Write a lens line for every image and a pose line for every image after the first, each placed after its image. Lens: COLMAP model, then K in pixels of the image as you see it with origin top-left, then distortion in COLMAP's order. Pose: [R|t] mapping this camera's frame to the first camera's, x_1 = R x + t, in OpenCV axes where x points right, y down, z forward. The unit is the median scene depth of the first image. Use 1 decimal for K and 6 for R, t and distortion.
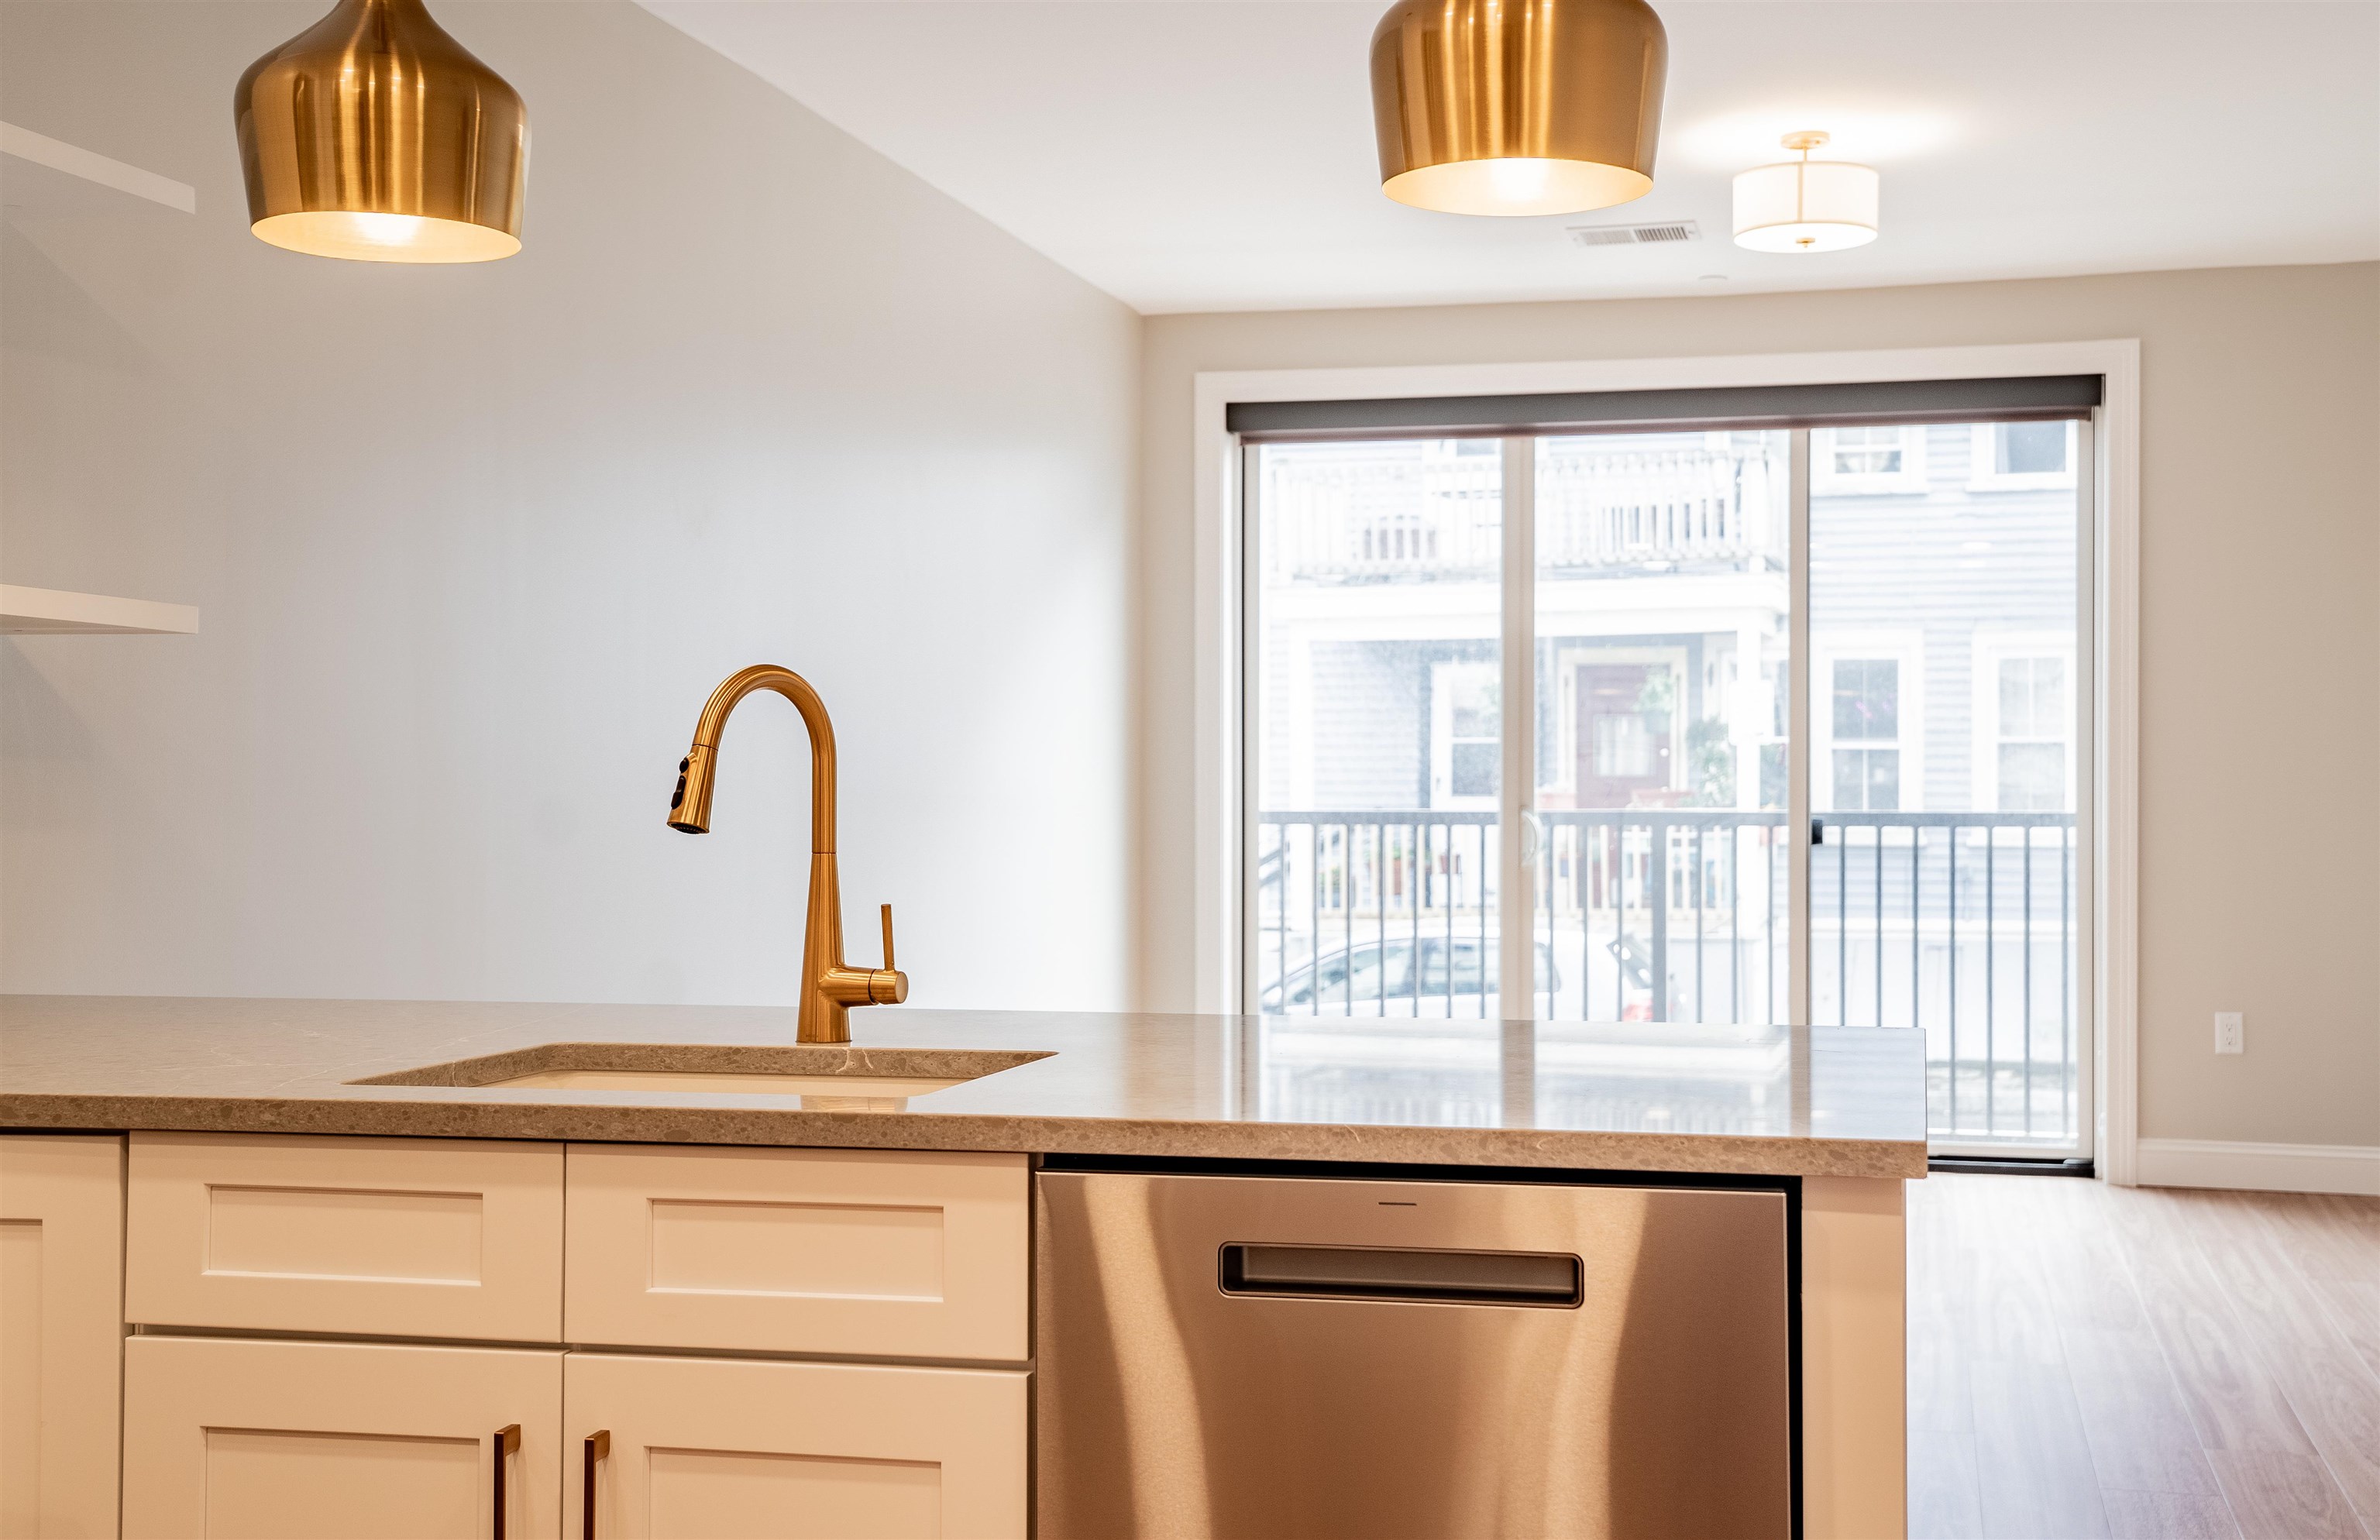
lens RADIAL K [[2815.3, 0, 1191.9], [0, 2815.3, 818.2], [0, 0, 1]] dist [-0.009421, 0.506612]
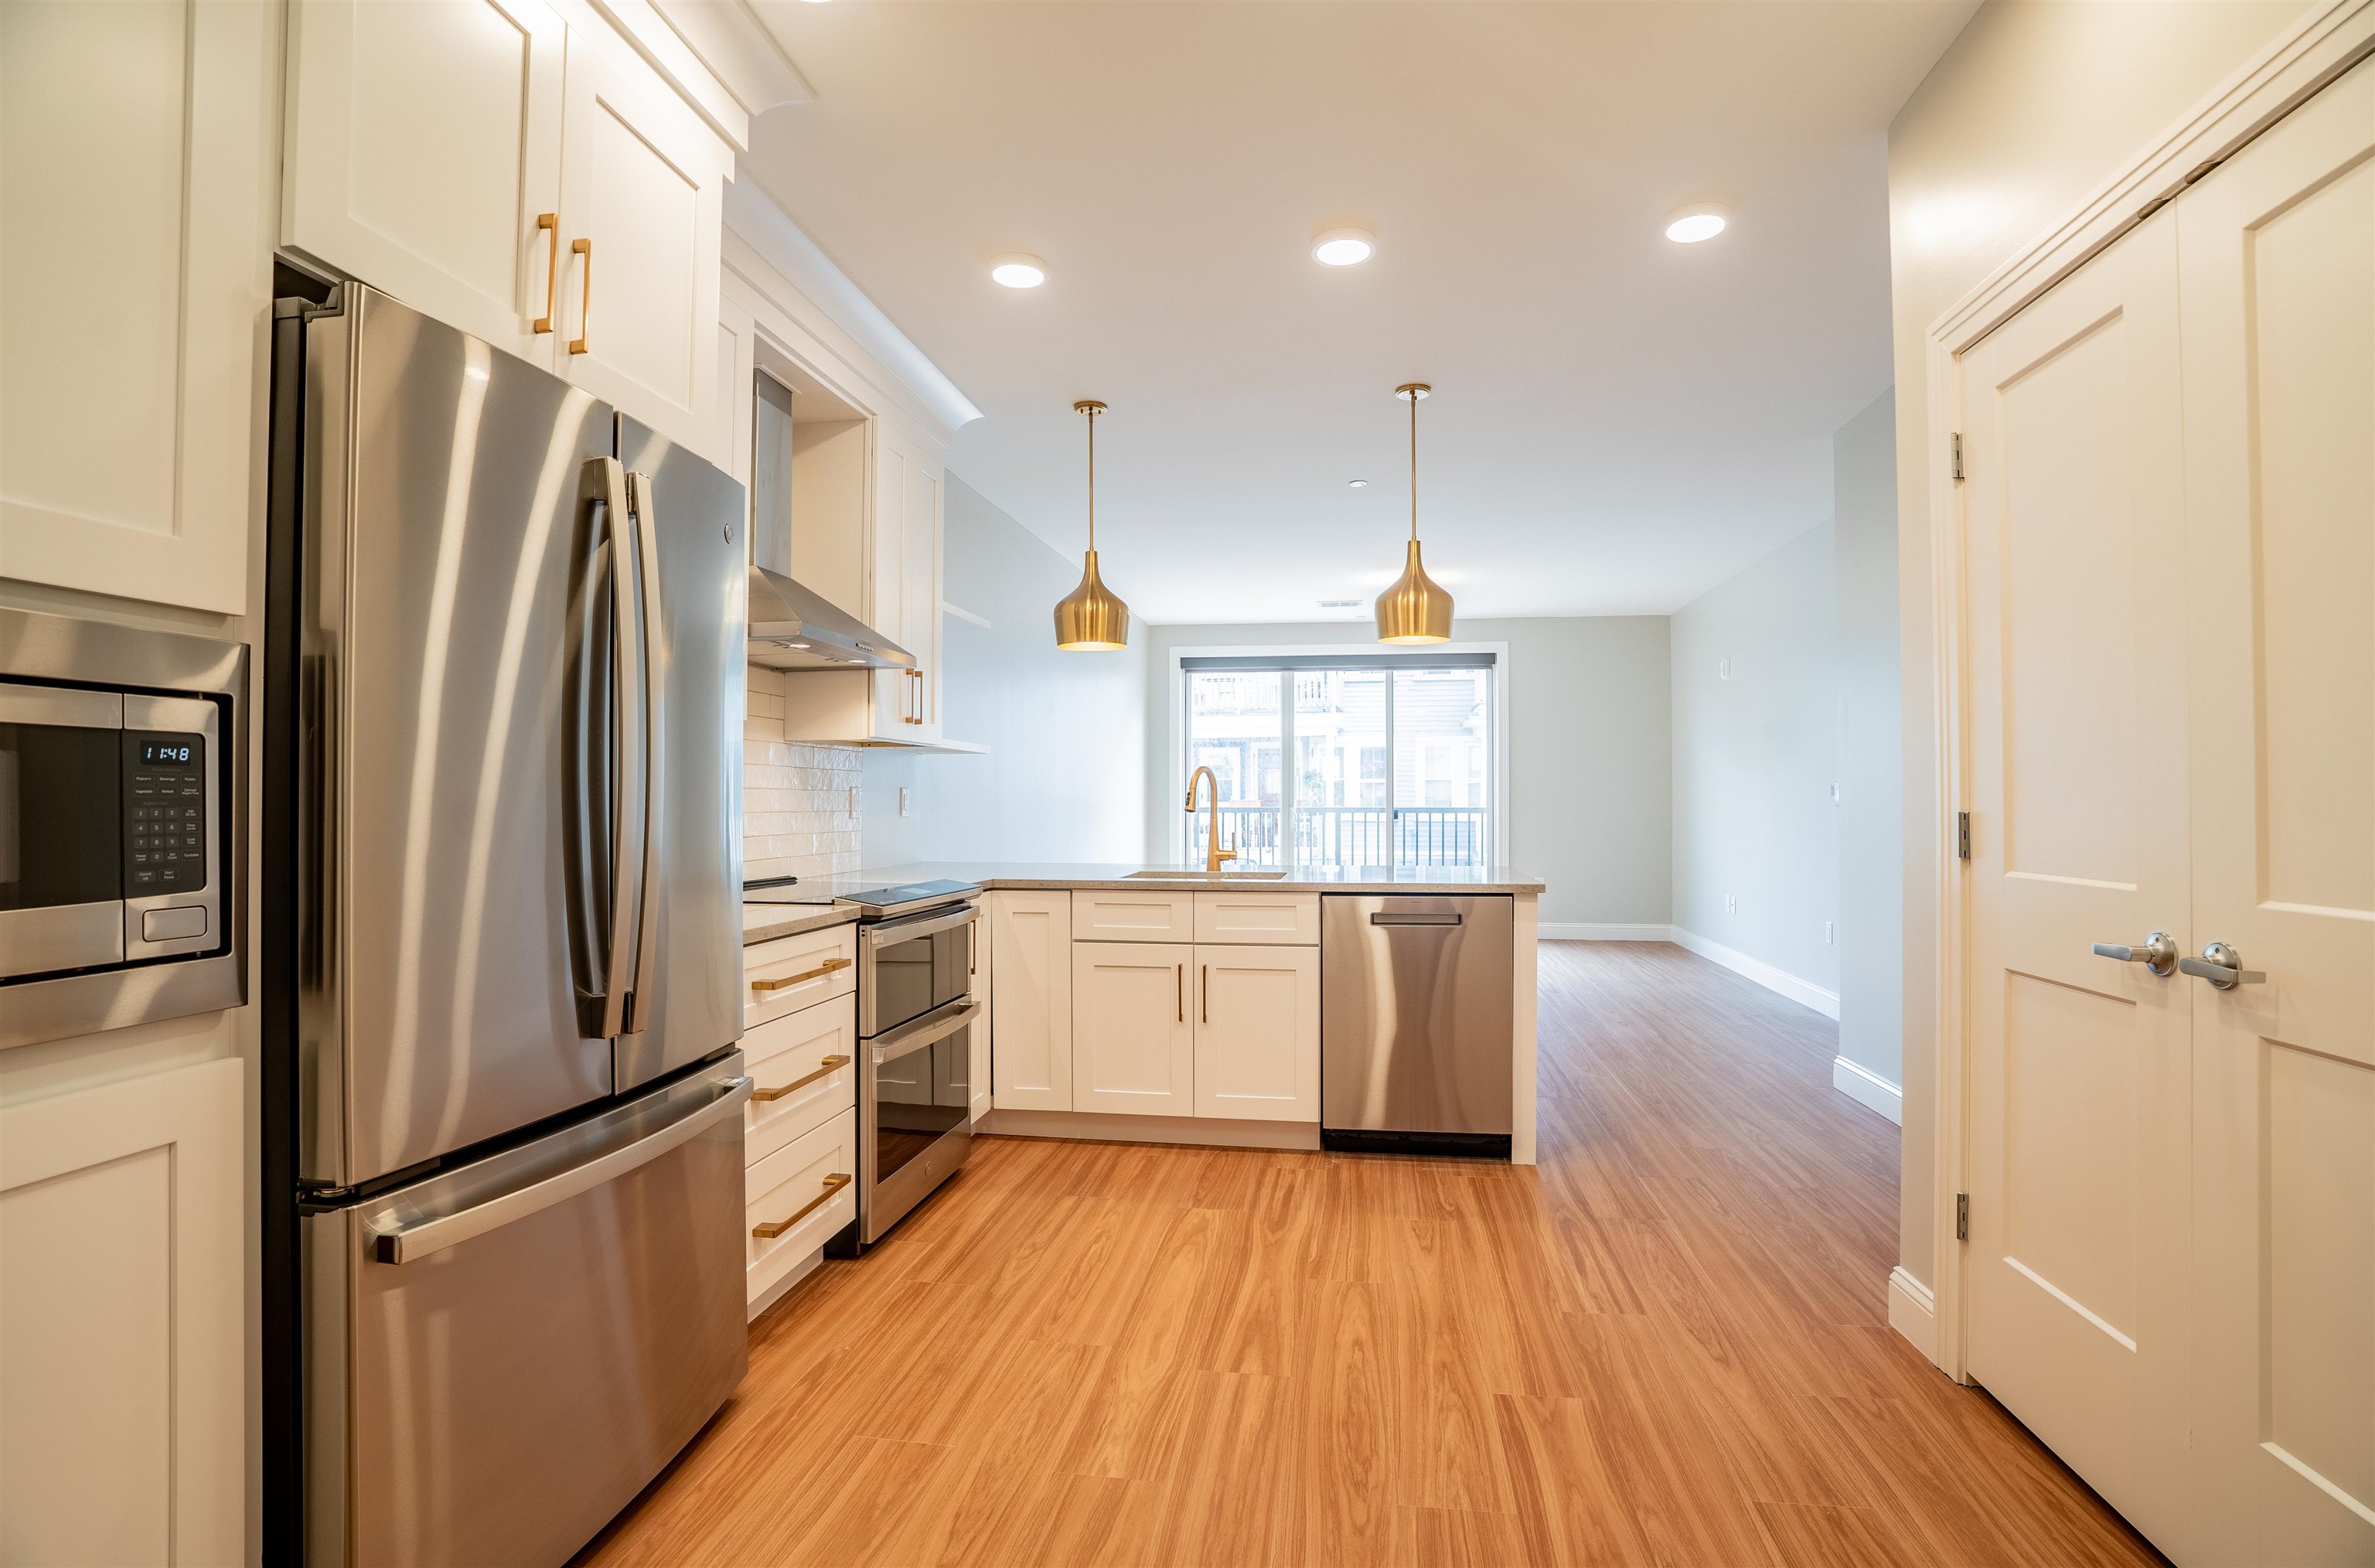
lens RADIAL K [[1145.0, 0, 1187.5], [0, 1145.0, 784.0], [0, 0, 1]] dist [-0.000478, -0.000026]
pose [[0.997311, 0.001863, 0.073264, -0.116144], [-0.000198, 0.999742, -0.022727, 0.000810], [-0.073287, 0.022651, 0.997054, -0.196382]]
